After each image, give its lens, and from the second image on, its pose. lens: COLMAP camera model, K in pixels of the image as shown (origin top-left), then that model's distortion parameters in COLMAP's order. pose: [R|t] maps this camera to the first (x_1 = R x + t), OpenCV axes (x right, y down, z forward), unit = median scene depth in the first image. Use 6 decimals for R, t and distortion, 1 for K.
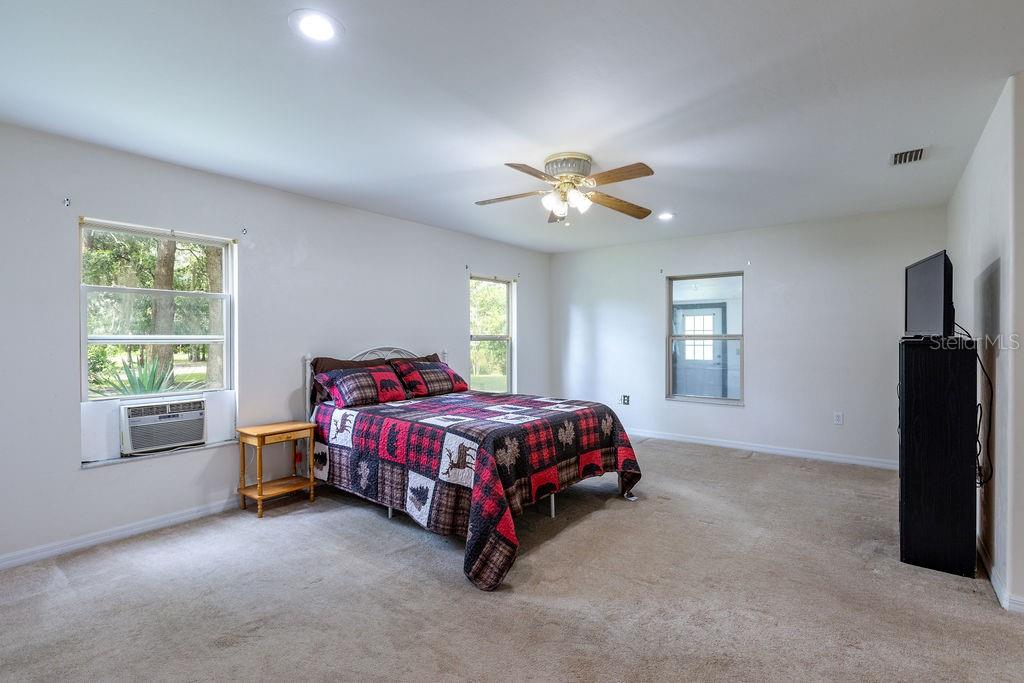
lens RADIAL K [[461.1, 0, 512.0], [0, 461.1, 341.5], [0, 0, 1]] dist [0.034241, 0.000102]
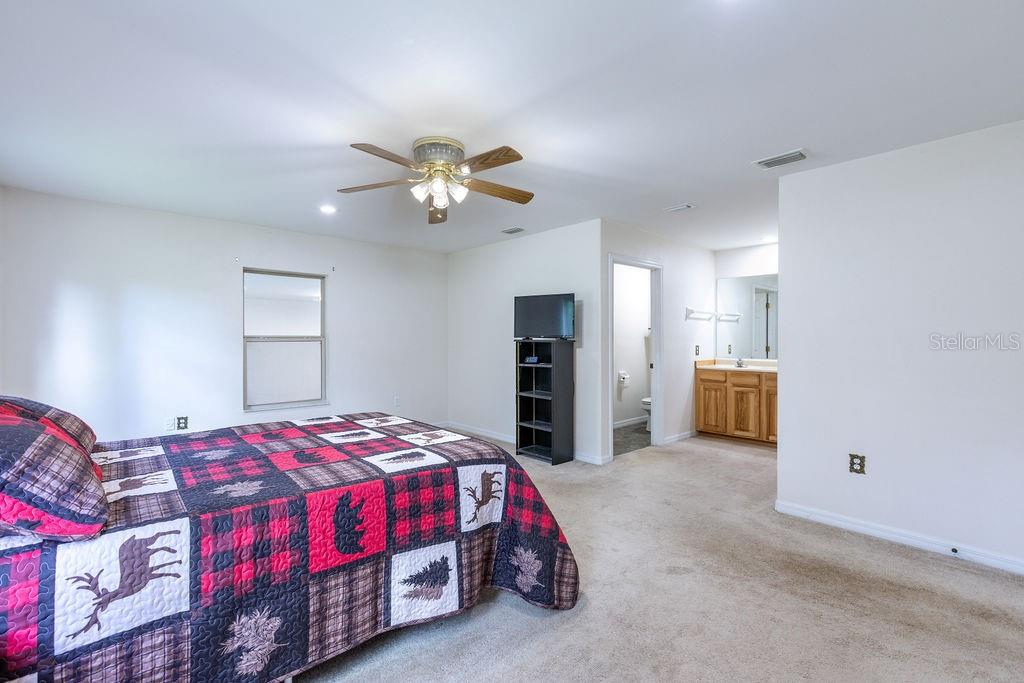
lens RADIAL K [[460.3, 0, 512.0], [0, 460.3, 341.5], [0, 0, 1]] dist [0.018116, -0.000204]
pose [[0.170526, -0.002295, 0.985350, -0.780071], [0.008631, 0.999962, 0.000835, -0.002604], [-0.985315, 0.008362, 0.170540, 0.727444]]
